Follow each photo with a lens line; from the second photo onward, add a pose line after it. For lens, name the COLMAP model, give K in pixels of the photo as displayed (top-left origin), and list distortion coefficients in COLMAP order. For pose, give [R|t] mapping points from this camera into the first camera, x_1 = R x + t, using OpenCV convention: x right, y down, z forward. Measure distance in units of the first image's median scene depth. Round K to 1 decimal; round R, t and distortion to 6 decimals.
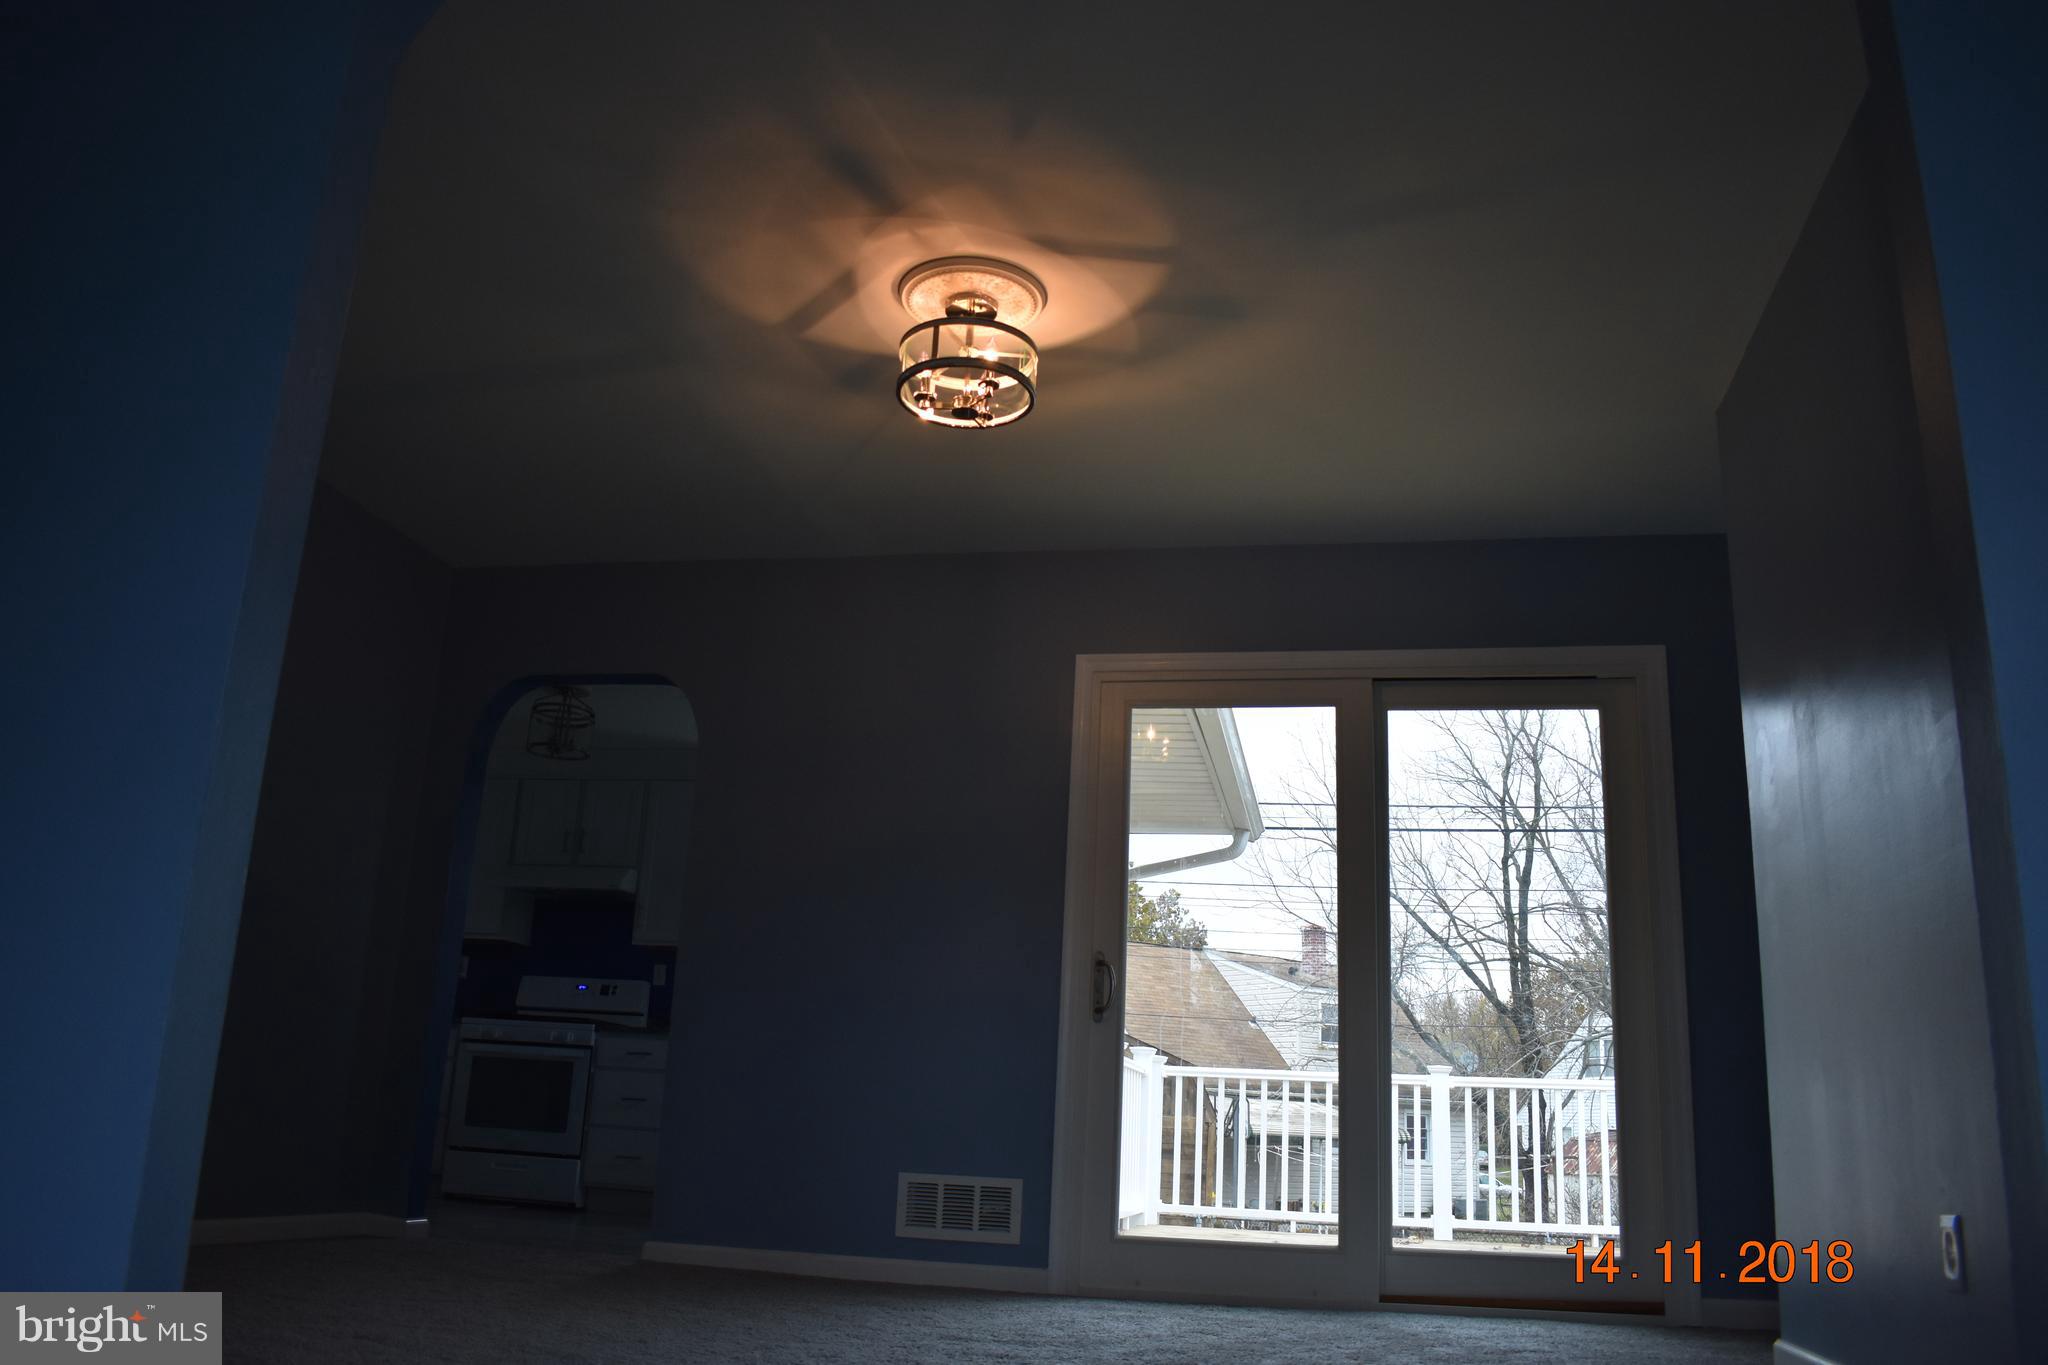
lens RADIAL K [[1600.6, 0, 985.7], [0, 1600.6, 680.1], [0, 0, 1]] dist [-0.087089, 0.005379]
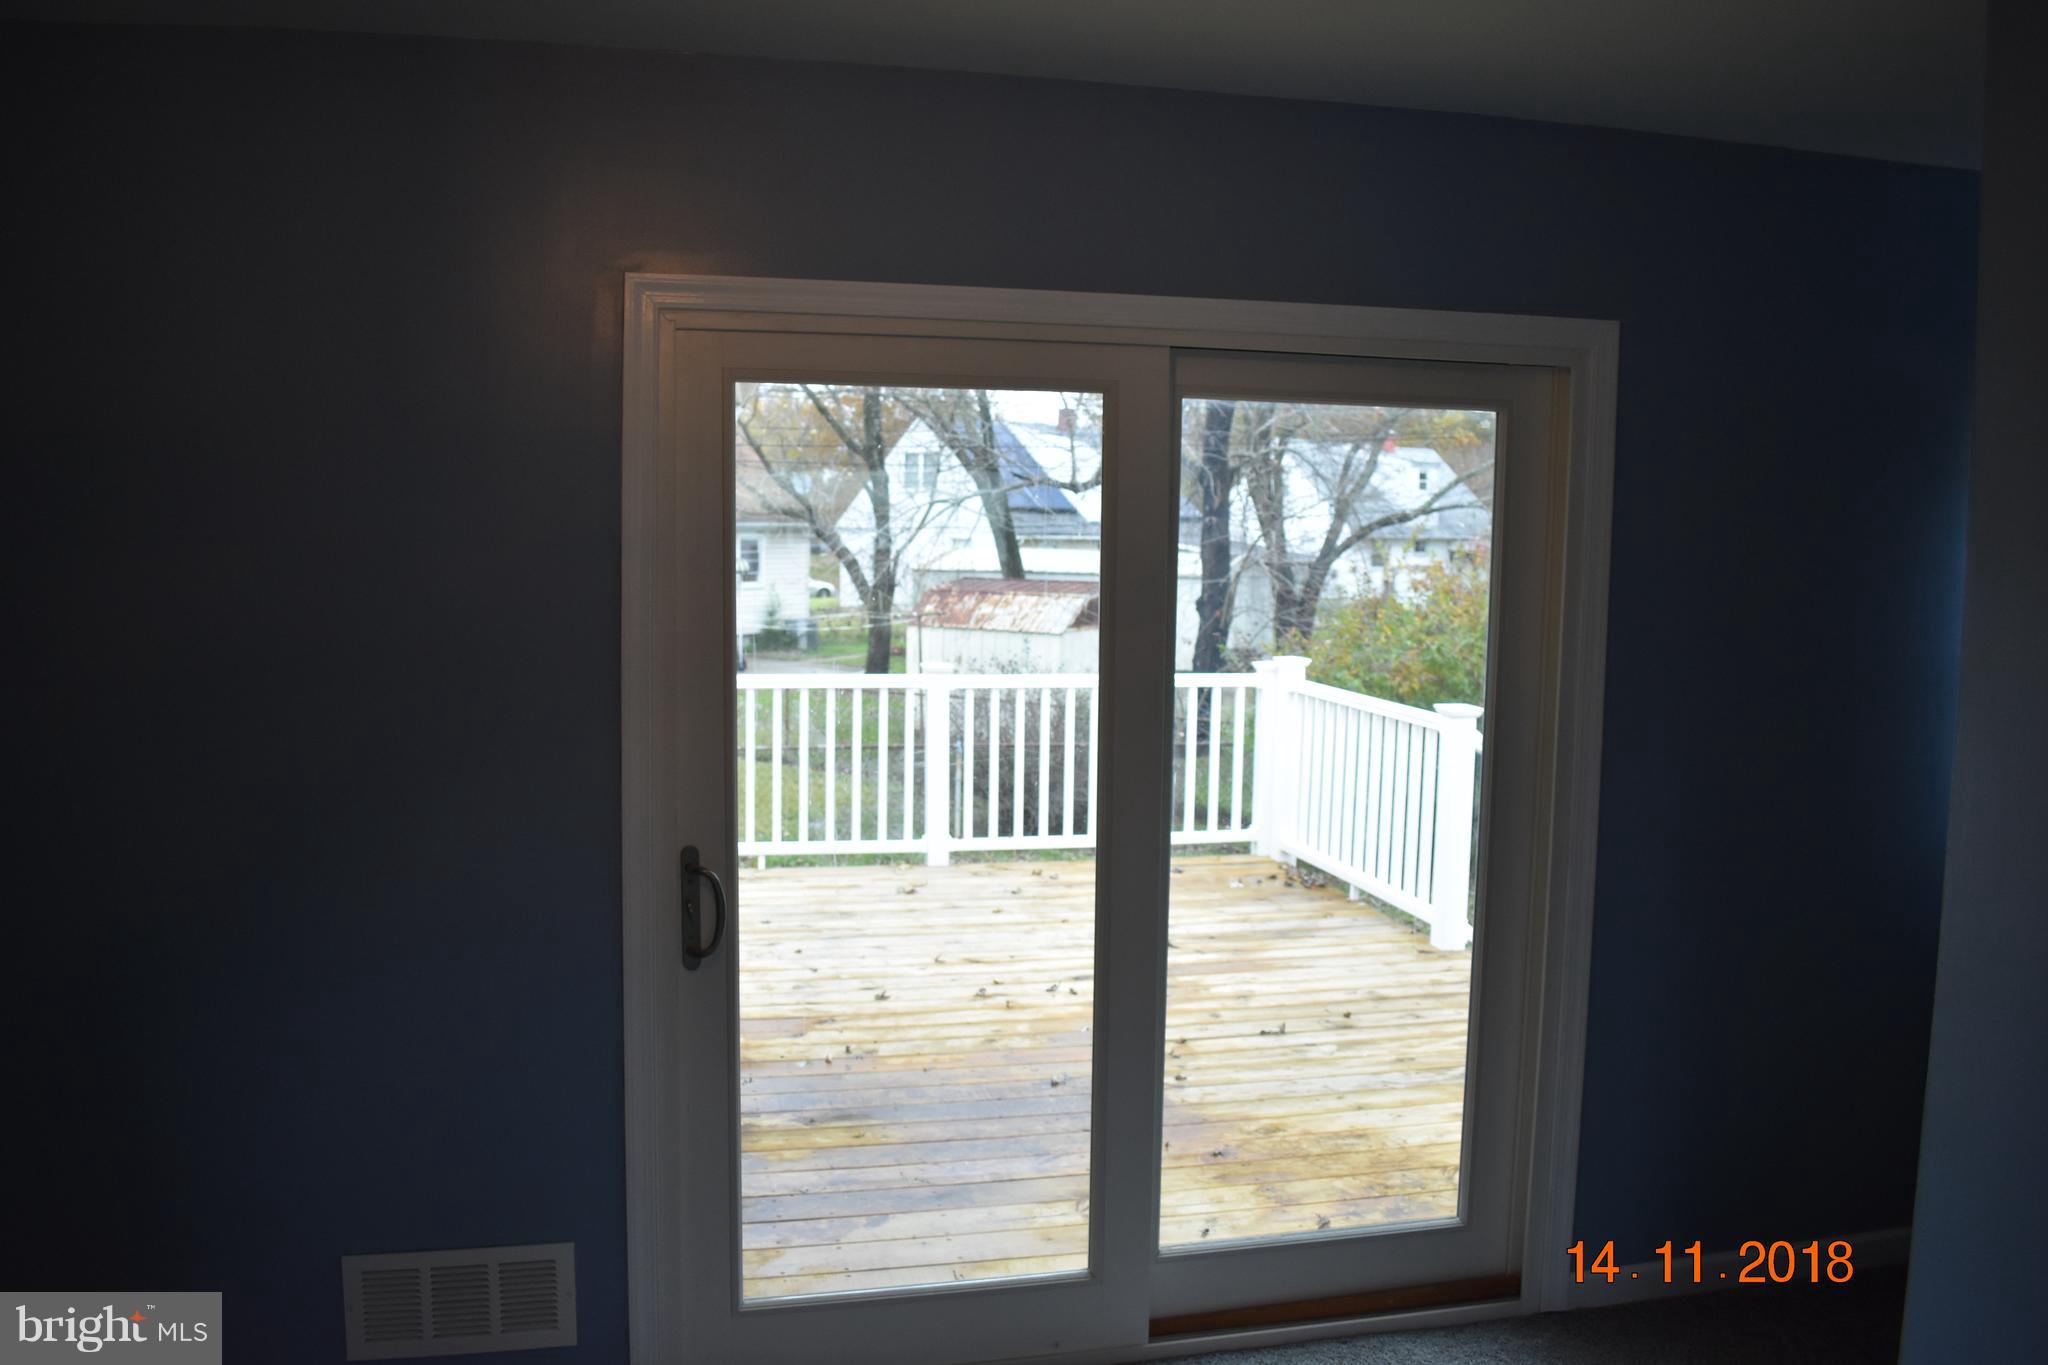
lens RADIAL K [[1600.6, 0, 985.7], [0, 1600.6, 680.1], [0, 0, 1]] dist [-0.087089, 0.005379]
pose [[0.909451, -0.077827, 0.408463, -0.056828], [-0.081206, 0.930169, 0.358038, -0.089687], [-0.407805, -0.358788, 0.839623, 0.521923]]
